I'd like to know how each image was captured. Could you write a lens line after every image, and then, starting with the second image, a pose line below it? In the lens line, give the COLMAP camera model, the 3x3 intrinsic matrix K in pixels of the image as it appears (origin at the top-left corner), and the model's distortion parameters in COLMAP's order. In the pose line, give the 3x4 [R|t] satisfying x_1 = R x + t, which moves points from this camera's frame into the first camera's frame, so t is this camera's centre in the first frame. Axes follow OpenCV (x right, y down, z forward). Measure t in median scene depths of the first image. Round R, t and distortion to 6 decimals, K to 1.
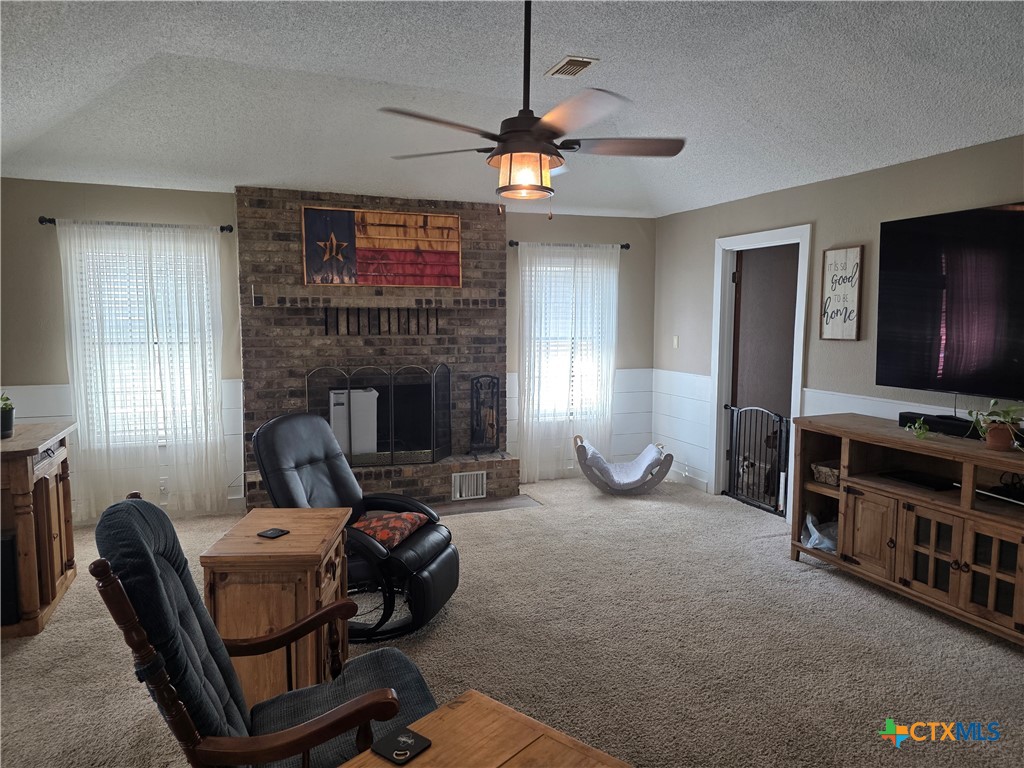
lens RADIAL K [[681.4, 0, 512.0], [0, 681.4, 384.0], [0, 0, 1]] dist [0.028222, -0.003159]
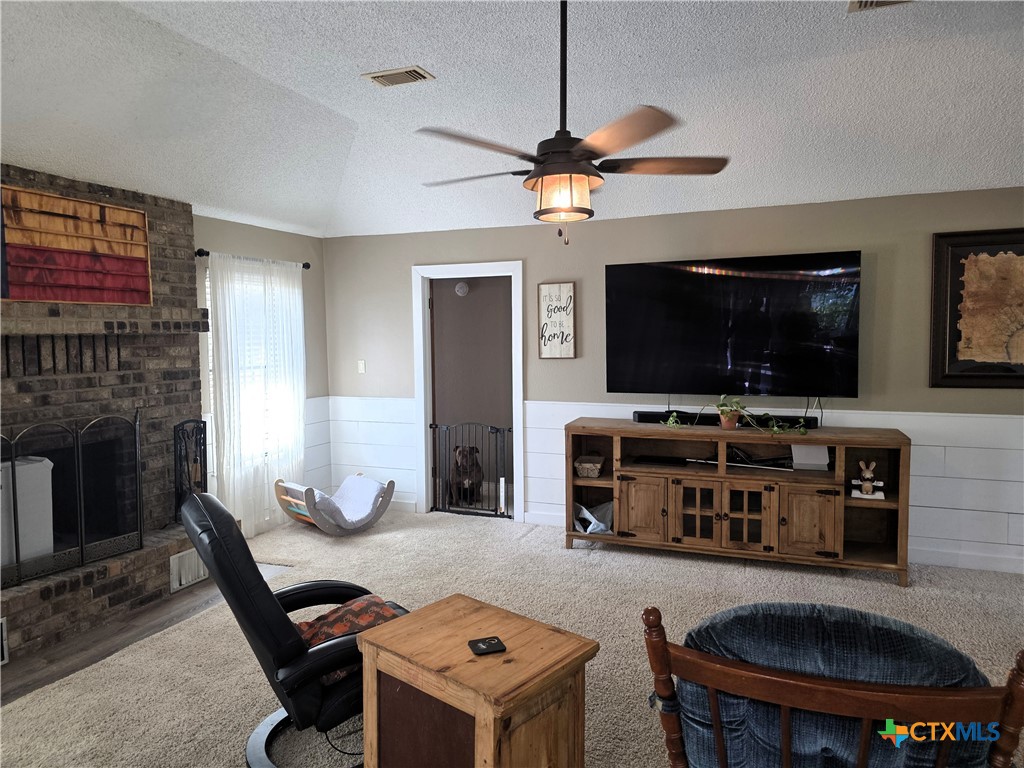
lens RADIAL K [[681.0, 0, 512.8], [0, 681.0, 365.2], [0, 0, 1]] dist [0.105332, -0.123929]
pose [[0.677723, -0.042705, 0.734076, -0.387129], [0.084866, 0.996184, -0.020398, -0.028949], [-0.730404, 0.076122, 0.678760, 0.204197]]
